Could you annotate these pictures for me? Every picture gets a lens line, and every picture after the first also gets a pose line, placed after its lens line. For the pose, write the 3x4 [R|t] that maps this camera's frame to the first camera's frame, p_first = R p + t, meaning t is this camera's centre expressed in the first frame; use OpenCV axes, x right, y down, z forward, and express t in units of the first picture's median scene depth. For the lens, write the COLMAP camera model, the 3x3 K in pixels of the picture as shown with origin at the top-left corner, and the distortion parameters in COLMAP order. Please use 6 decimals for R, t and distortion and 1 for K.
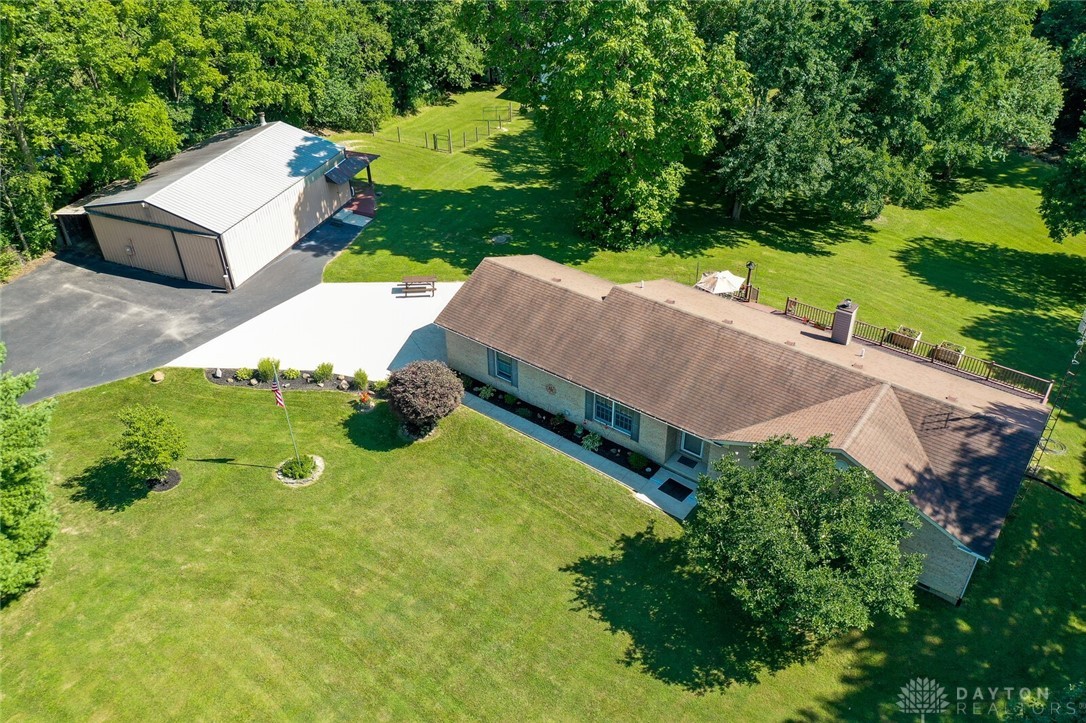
lens RADIAL K [[856.8, 0, 543.0], [0, 856.8, 361.5], [0, 0, 1]] dist [0.004319, 0.000698]
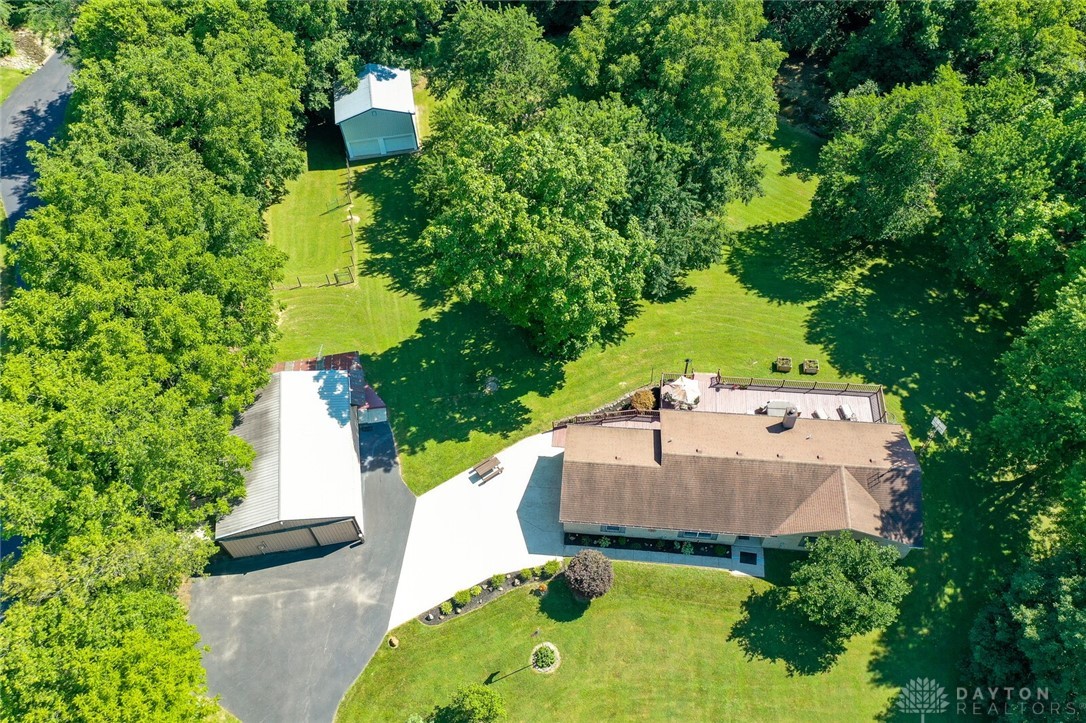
lens RADIAL K [[828.7, 0, 543.0], [0, 828.7, 361.5], [0, 0, 1]] dist [0.000673, -0.005873]
pose [[0.857205, -0.427398, 0.287279, -0.388899], [0.320541, 0.879435, 0.351921, -0.699409], [-0.403054, -0.209584, 0.890855, -0.182278]]
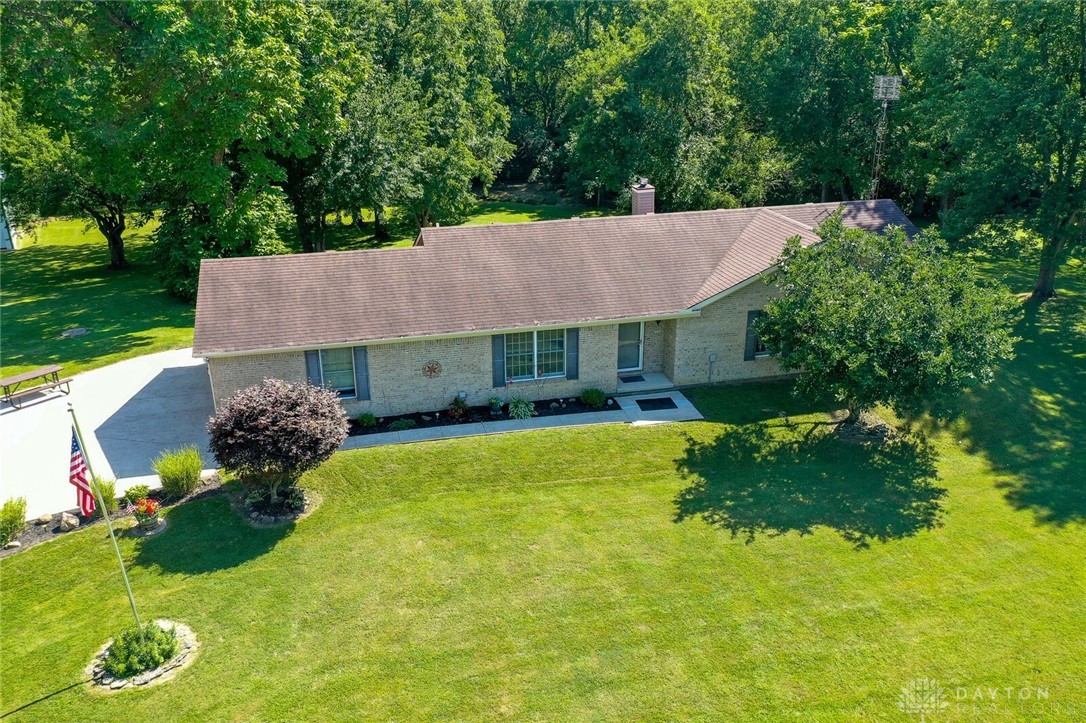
lens RADIAL K [[856.8, 0, 543.0], [0, 856.8, 361.5], [0, 0, 1]] dist [0.004319, 0.000698]
pose [[0.643197, -0.278344, 0.713318, -0.341765], [0.449549, 0.891401, -0.057524, 0.086670], [-0.619841, 0.357671, 0.698476, 0.387922]]
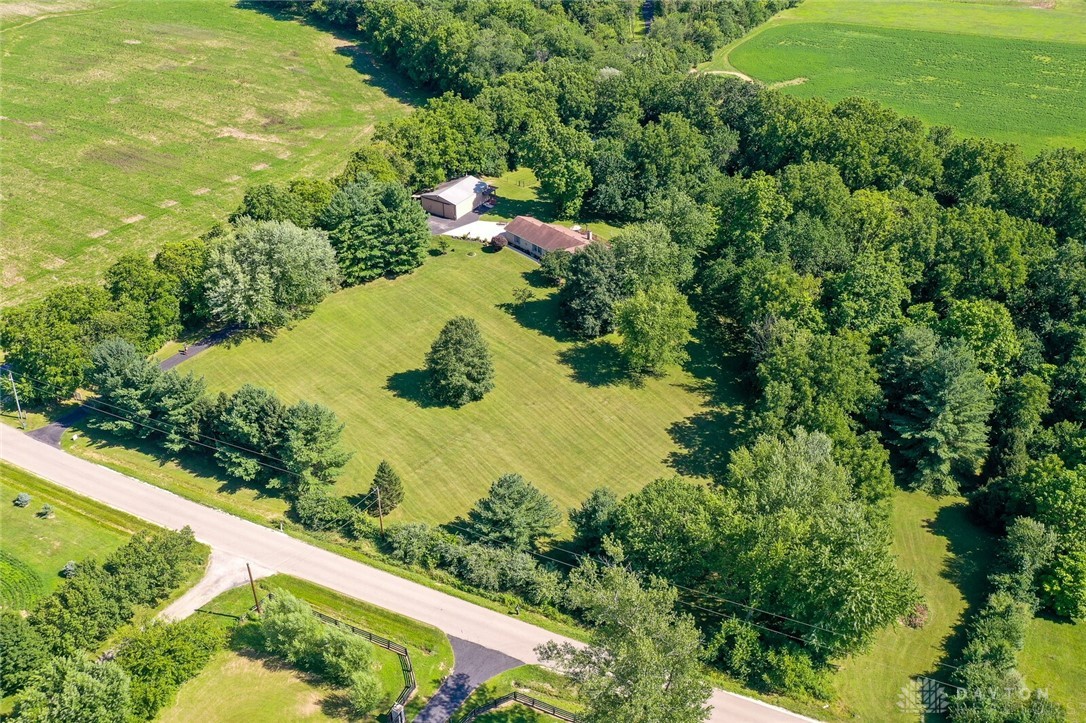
lens RADIAL K [[856.8, 0, 543.0], [0, 856.8, 361.5], [0, 0, 1]] dist [0.004319, 0.000698]
pose [[0.983747, 0.116367, -0.136750, 0.700434], [-0.119133, 0.992803, -0.012194, 0.614596], [0.134347, 0.028287, 0.990531, -3.081036]]
